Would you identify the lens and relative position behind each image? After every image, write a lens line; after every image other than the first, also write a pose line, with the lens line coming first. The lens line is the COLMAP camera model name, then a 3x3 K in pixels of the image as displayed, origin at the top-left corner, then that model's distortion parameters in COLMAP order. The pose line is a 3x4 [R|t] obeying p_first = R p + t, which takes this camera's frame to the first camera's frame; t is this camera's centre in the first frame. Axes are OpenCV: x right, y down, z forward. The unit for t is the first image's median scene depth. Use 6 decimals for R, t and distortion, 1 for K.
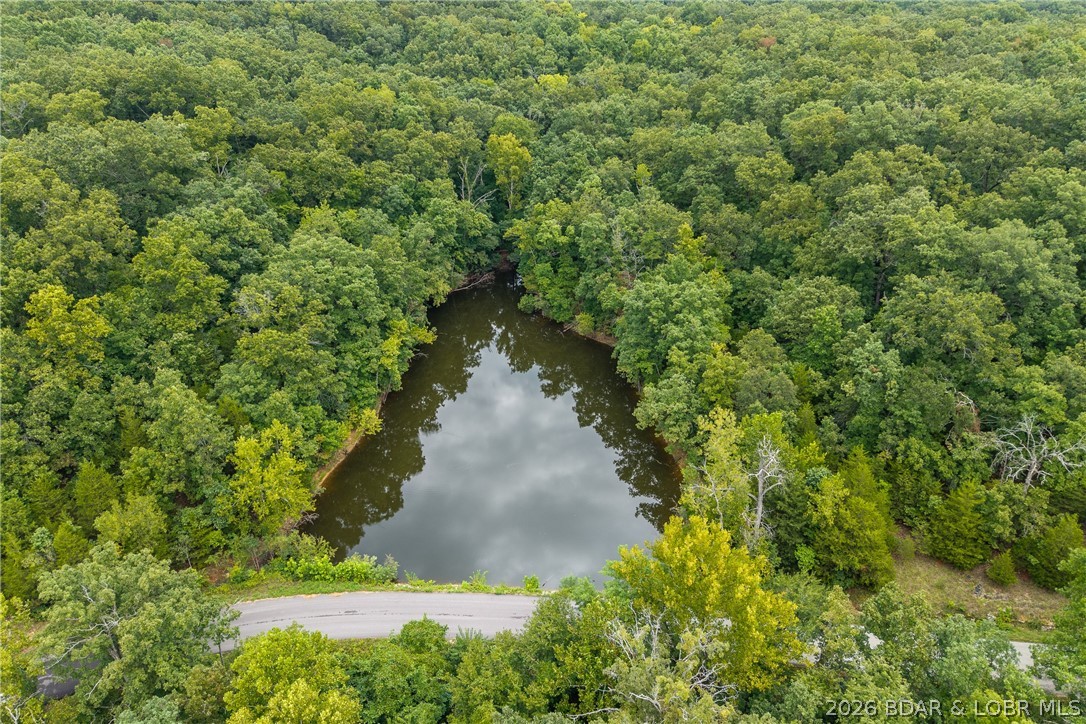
lens RADIAL K [[725.9, 0, 549.8], [0, 725.9, 364.1], [0, 0, 1]] dist [0.021715, -0.019314]
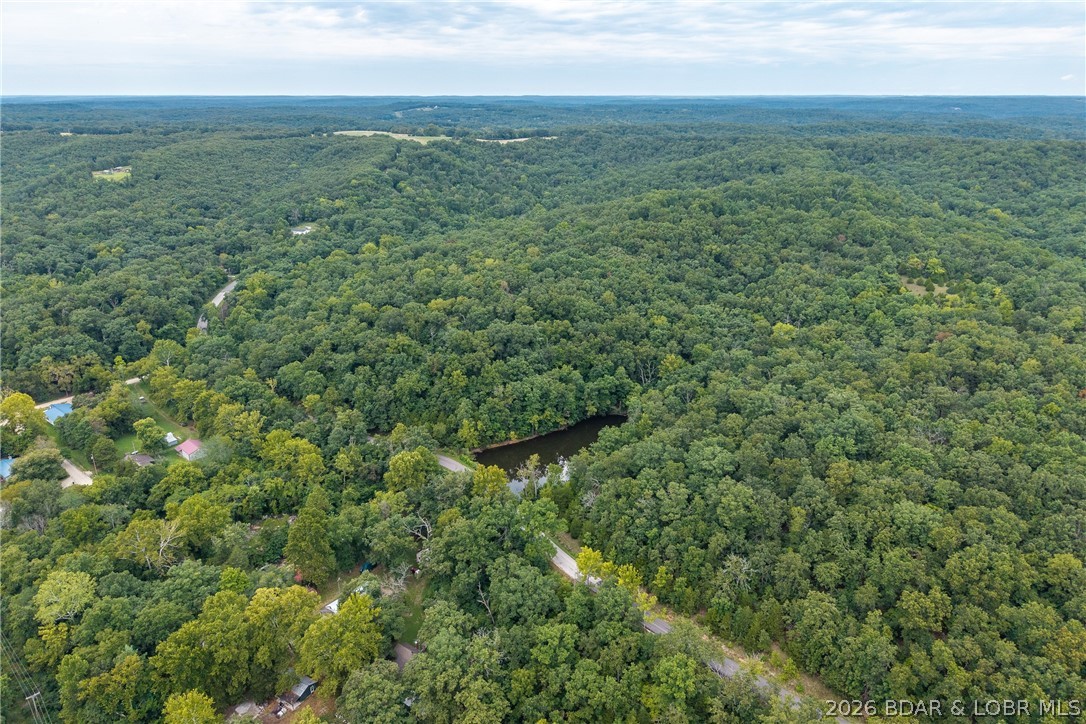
lens RADIAL K [[725.9, 0, 544.4], [0, 725.9, 364.9], [0, 0, 1]] dist [0.021715, -0.019314]
pose [[0.629634, 0.268427, -0.729046, 1.888353], [-0.366500, 0.930057, 0.025913, -0.311866], [0.685010, 0.250880, 0.683974, -1.052002]]
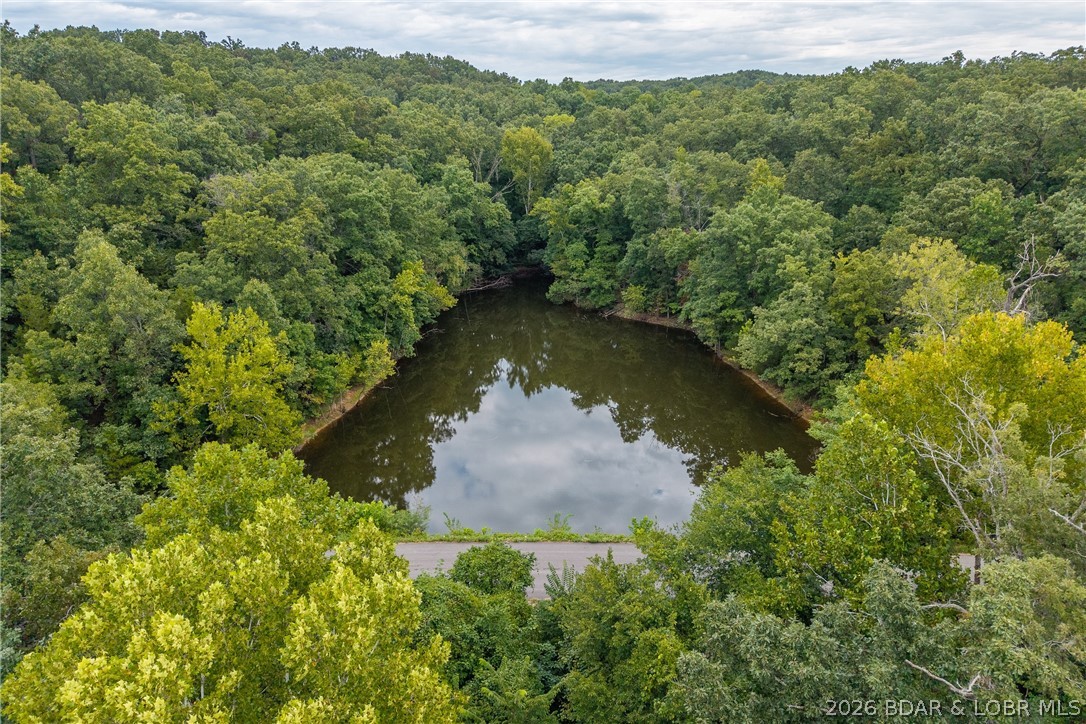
lens RADIAL K [[725.9, 0, 543.5], [0, 725.9, 365.0], [0, 0, 1]] dist [0.021715, -0.019314]
pose [[0.999607, -0.008879, 0.026601, -0.093020], [0.013545, 0.983439, -0.180734, 0.198842], [-0.024556, 0.181023, 0.983172, 0.255092]]
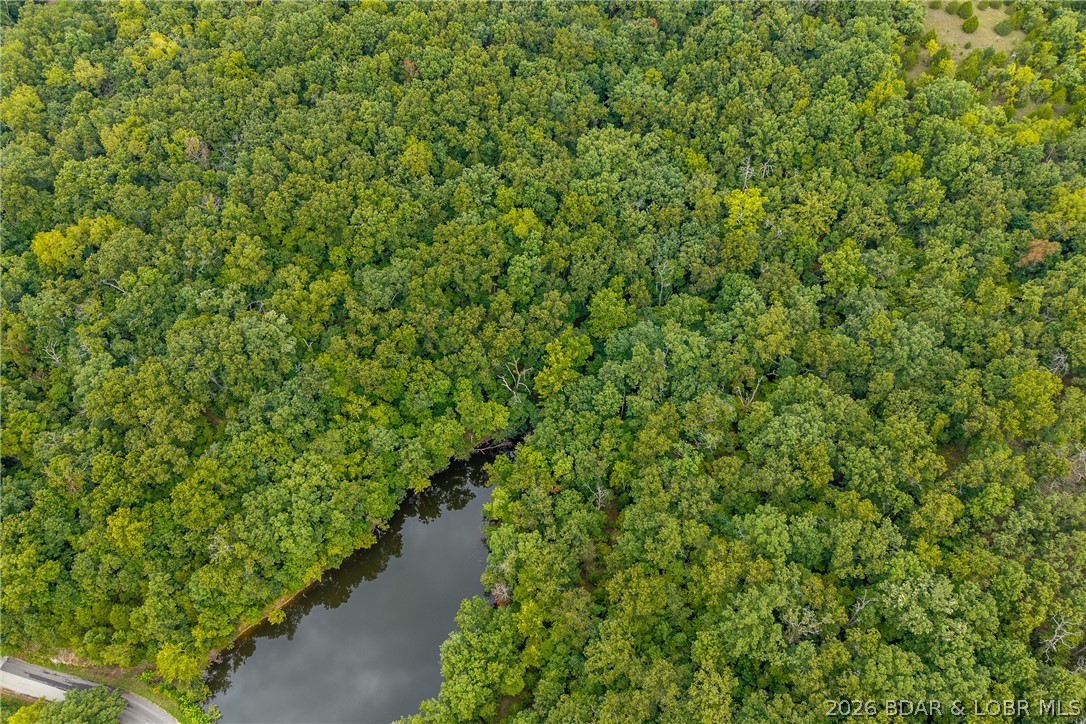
lens RADIAL K [[725.9, 0, 541.0], [0, 725.9, 364.4], [0, 0, 1]] dist [0.021715, -0.019314]
pose [[0.787238, 0.499666, -0.361373, 0.489847], [-0.288966, 0.816620, 0.499630, -1.261814], [0.544753, -0.288903, 0.787261, 0.176077]]
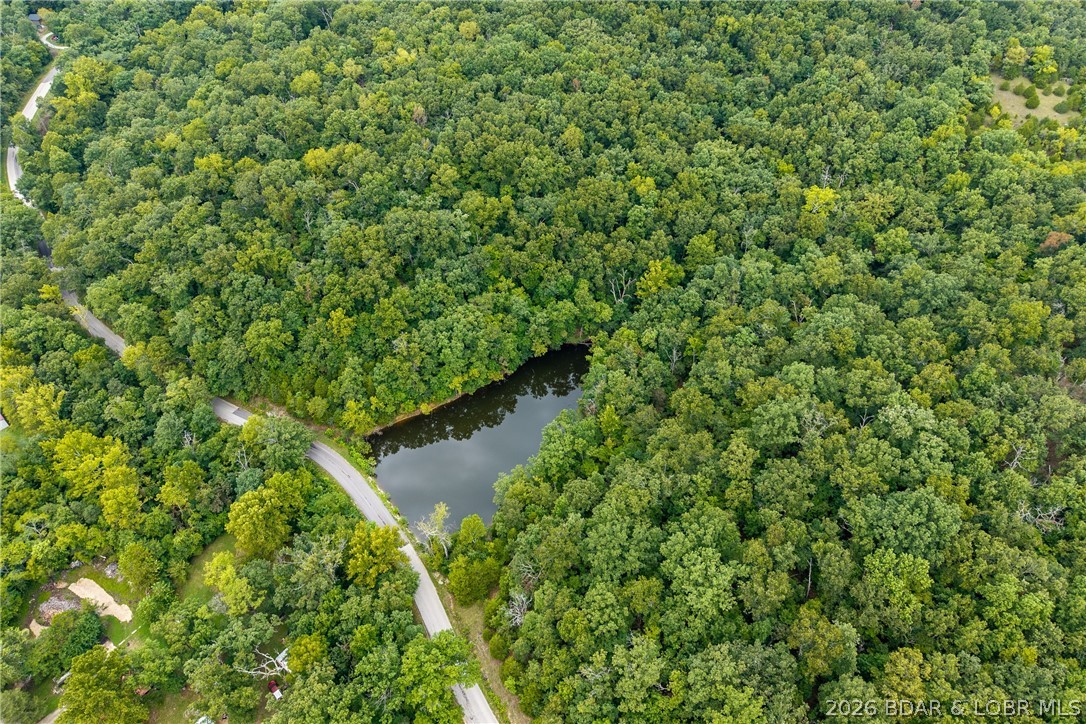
lens RADIAL K [[725.9, 0, 541.2], [0, 725.9, 363.1], [0, 0, 1]] dist [0.021715, -0.019314]
pose [[0.644849, 0.533110, -0.547690, 1.041549], [-0.358943, 0.843875, 0.398791, -0.973263], [0.674781, -0.060571, 0.735528, -0.367254]]
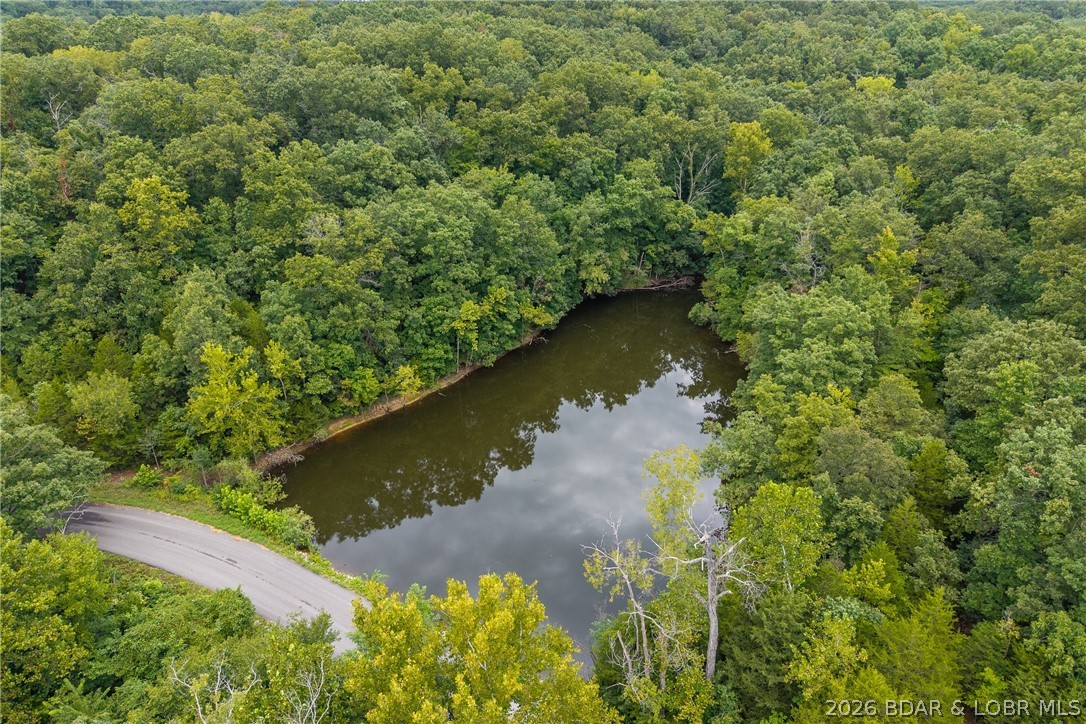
lens RADIAL K [[725.9, 0, 548.8], [0, 725.9, 366.3], [0, 0, 1]] dist [0.021715, -0.019314]
pose [[0.861889, 0.219097, -0.457322, 0.280469], [-0.241234, 0.970413, 0.010272, 0.009668], [0.446041, 0.101468, 0.889242, 0.258686]]
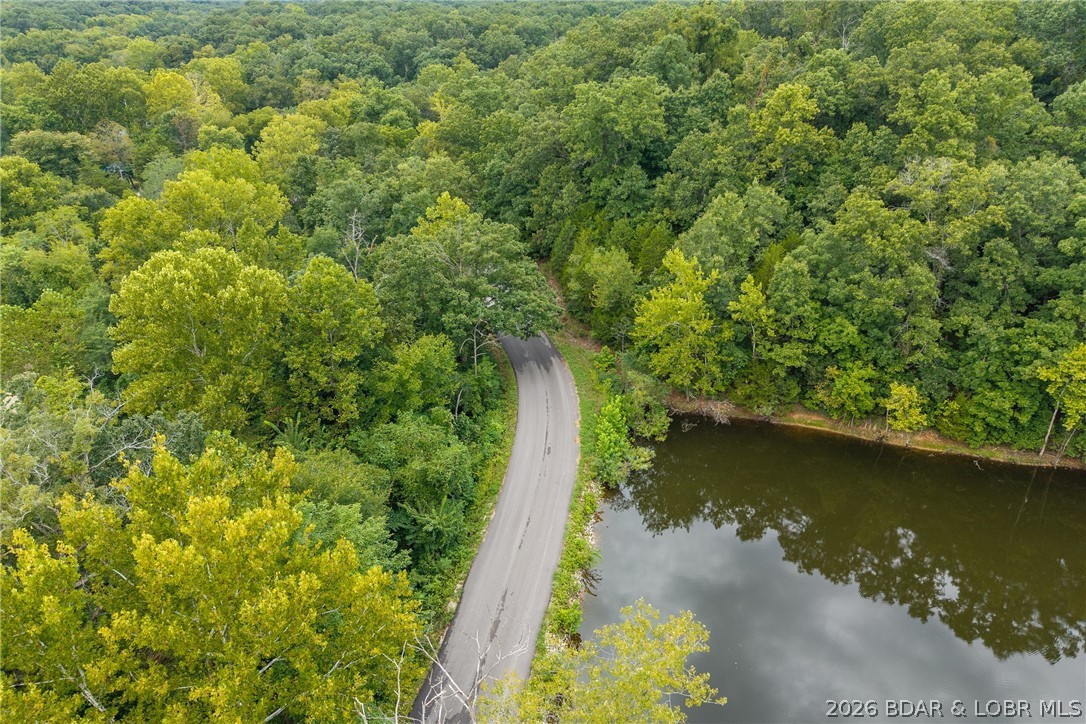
lens RADIAL K [[725.9, 0, 542.8], [0, 725.9, 357.4], [0, 0, 1]] dist [0.021715, -0.019314]
pose [[-0.145632, 0.421460, -0.895077, 0.295595], [-0.469867, 0.766712, 0.437466, -0.071271], [0.870641, 0.484276, 0.086373, 0.609446]]
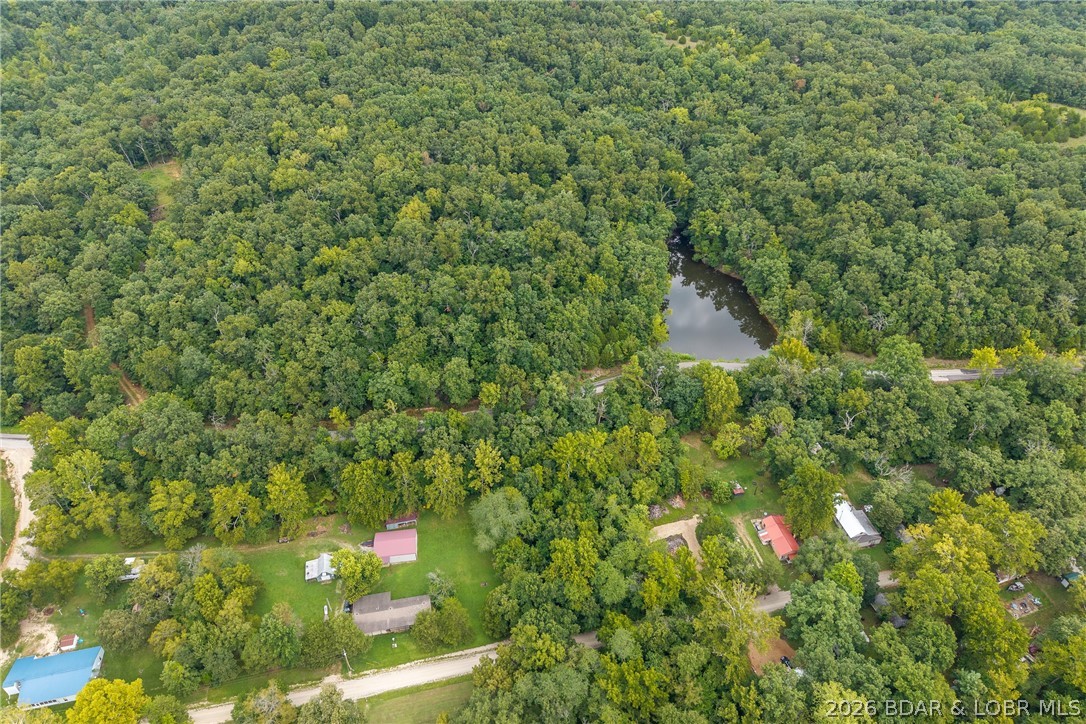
lens RADIAL K [[725.9, 0, 543.1], [0, 725.9, 367.6], [0, 0, 1]] dist [0.021715, -0.019314]
pose [[0.999951, -0.007423, 0.006486, -0.716014], [0.006078, 0.982314, 0.187141, -0.234679], [-0.007760, -0.187092, 0.982312, -1.778673]]
